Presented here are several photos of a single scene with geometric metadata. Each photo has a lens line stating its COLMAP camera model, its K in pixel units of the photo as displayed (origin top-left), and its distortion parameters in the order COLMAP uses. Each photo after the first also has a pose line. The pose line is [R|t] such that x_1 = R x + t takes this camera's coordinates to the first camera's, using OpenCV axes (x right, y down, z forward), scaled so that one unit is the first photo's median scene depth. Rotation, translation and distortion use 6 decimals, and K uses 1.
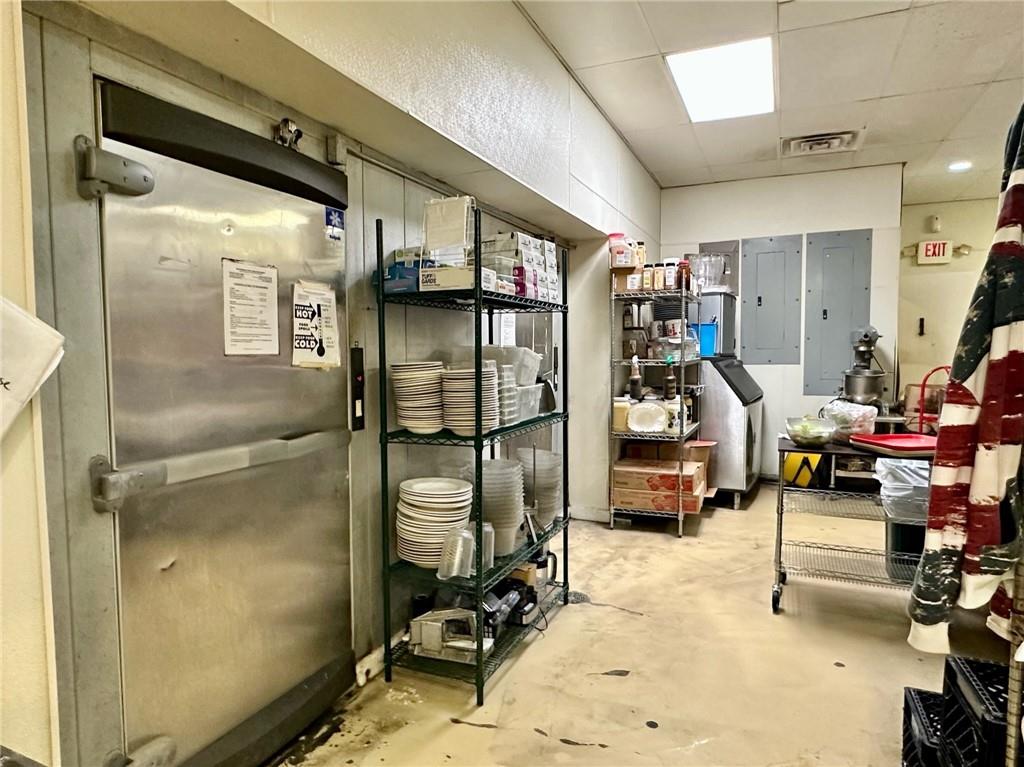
lens RADIAL K [[622.2, 0, 514.6], [0, 622.2, 383.9], [0, 0, 1]] dist [-0.005036, 0.003051]
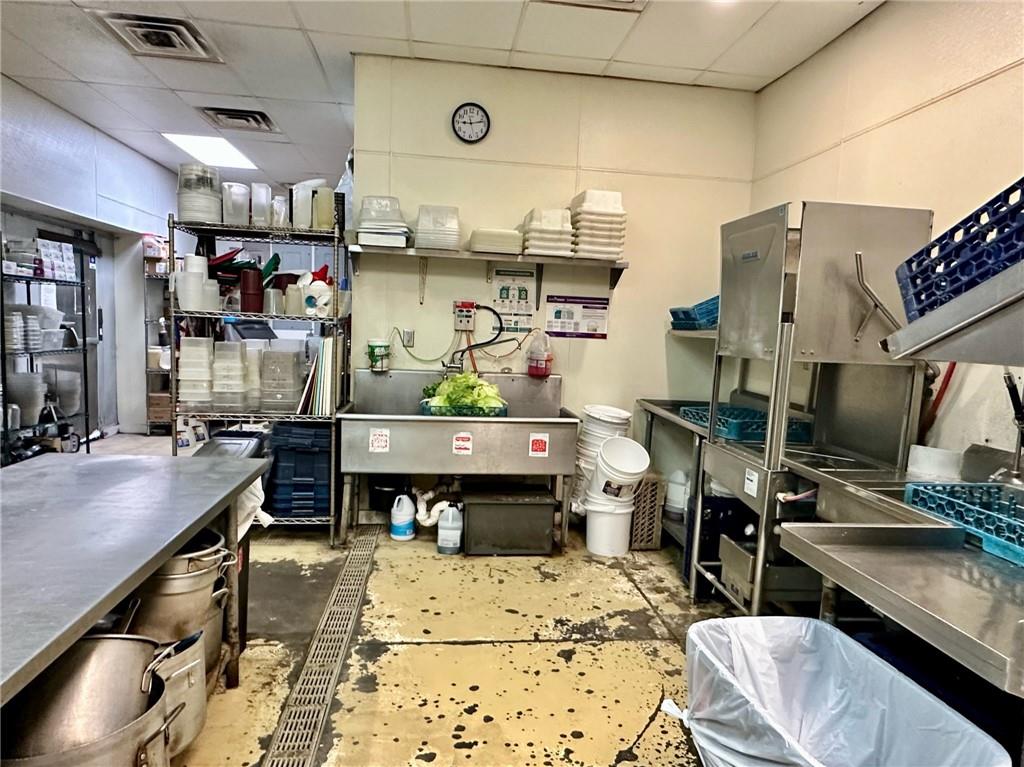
lens RADIAL K [[622.2, 0, 508.2], [0, 622.2, 382.1], [0, 0, 1]] dist [-0.005036, 0.003051]
pose [[0.868749, -0.000288, 0.495253, 0.174633], [-0.019150, 0.999232, 0.034173, 0.042128], [-0.494882, -0.039172, 0.868077, -0.703068]]
